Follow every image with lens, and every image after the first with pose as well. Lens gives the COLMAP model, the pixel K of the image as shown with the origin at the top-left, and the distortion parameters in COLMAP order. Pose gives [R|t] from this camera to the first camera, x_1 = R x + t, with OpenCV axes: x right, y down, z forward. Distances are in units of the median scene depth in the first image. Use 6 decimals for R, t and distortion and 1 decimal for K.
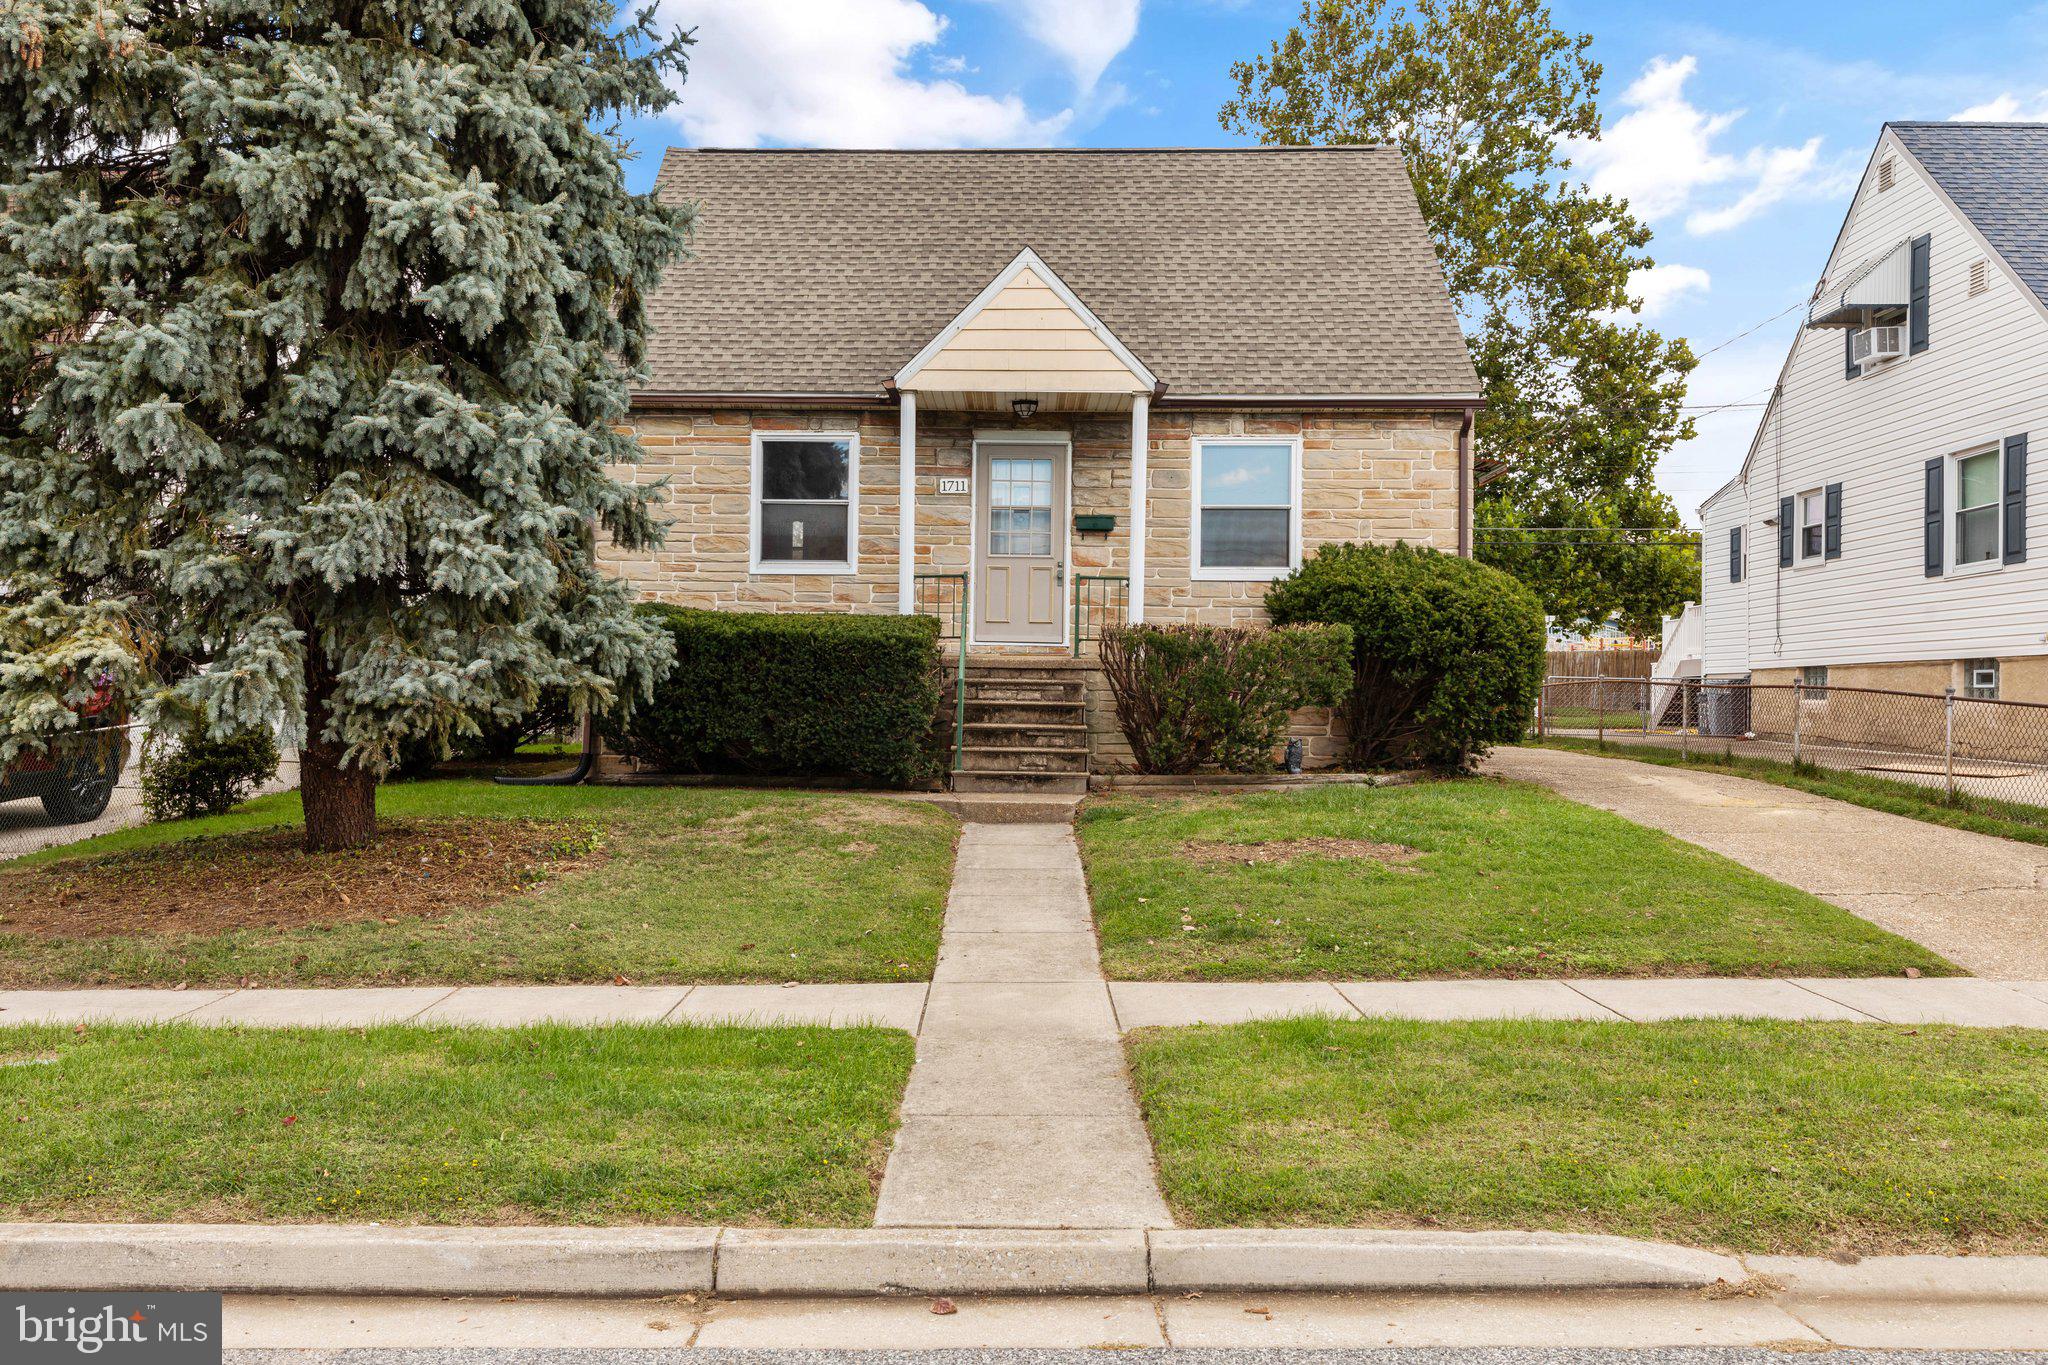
lens RADIAL K [[1724.4, 0, 1012.7], [0, 1724.4, 685.1], [0, 0, 1]] dist [0.032063, -0.003911]
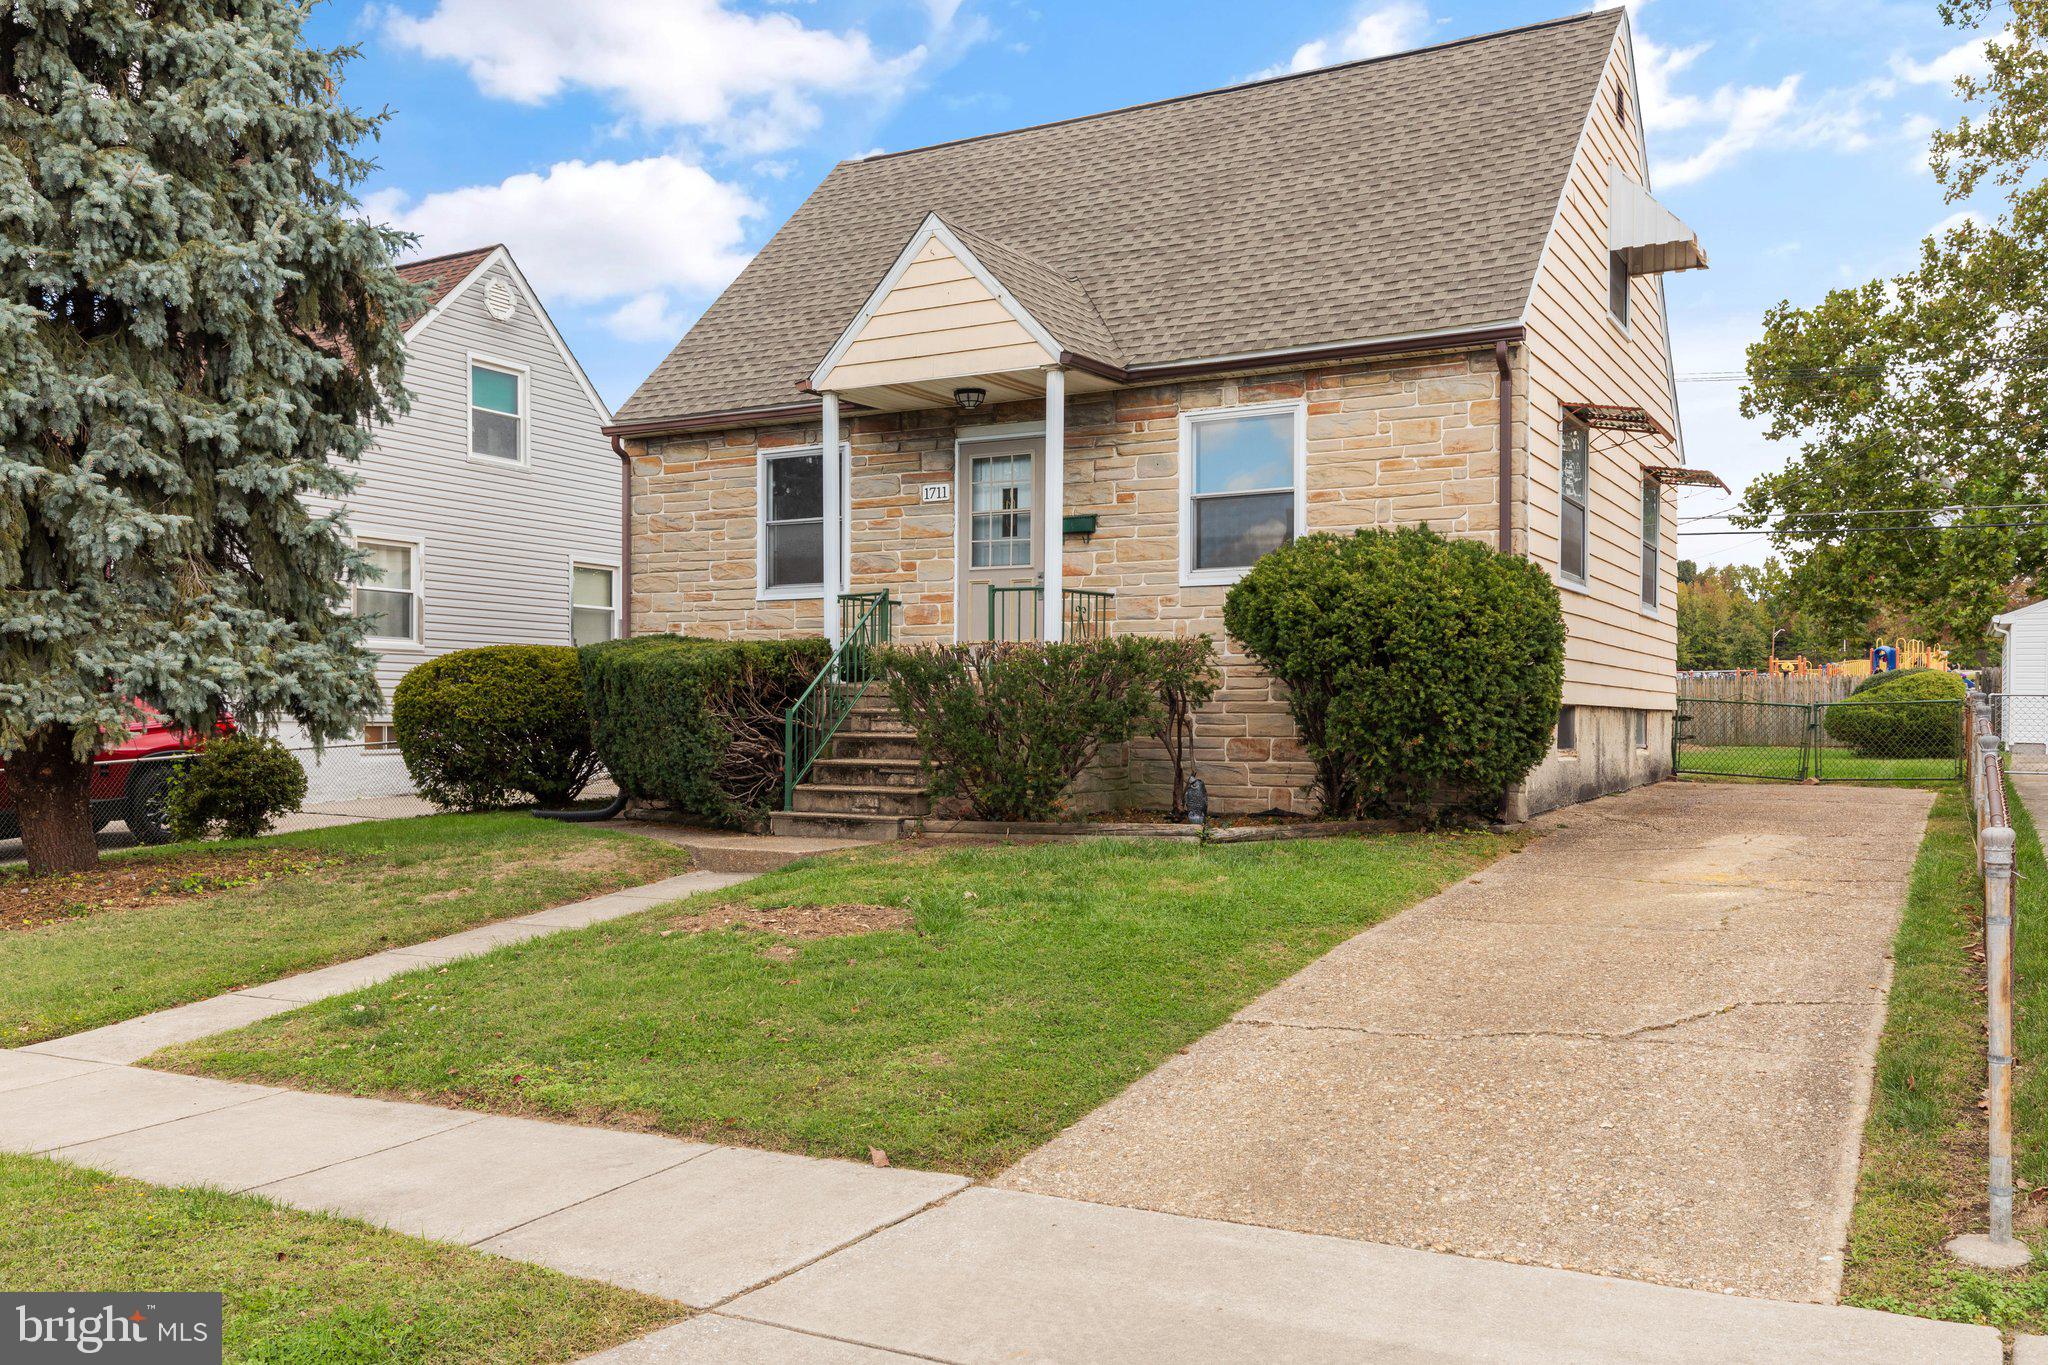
lens RADIAL K [[1724.4, 0, 1026.6], [0, 1724.4, 740.7], [0, 0, 1]] dist [0.032063, -0.003911]
pose [[0.880252, -0.002378, -0.474500, 0.433020], [0.008997, 0.999891, 0.011681, 0.002886], [0.474421, -0.014551, 0.880178, 0.234743]]
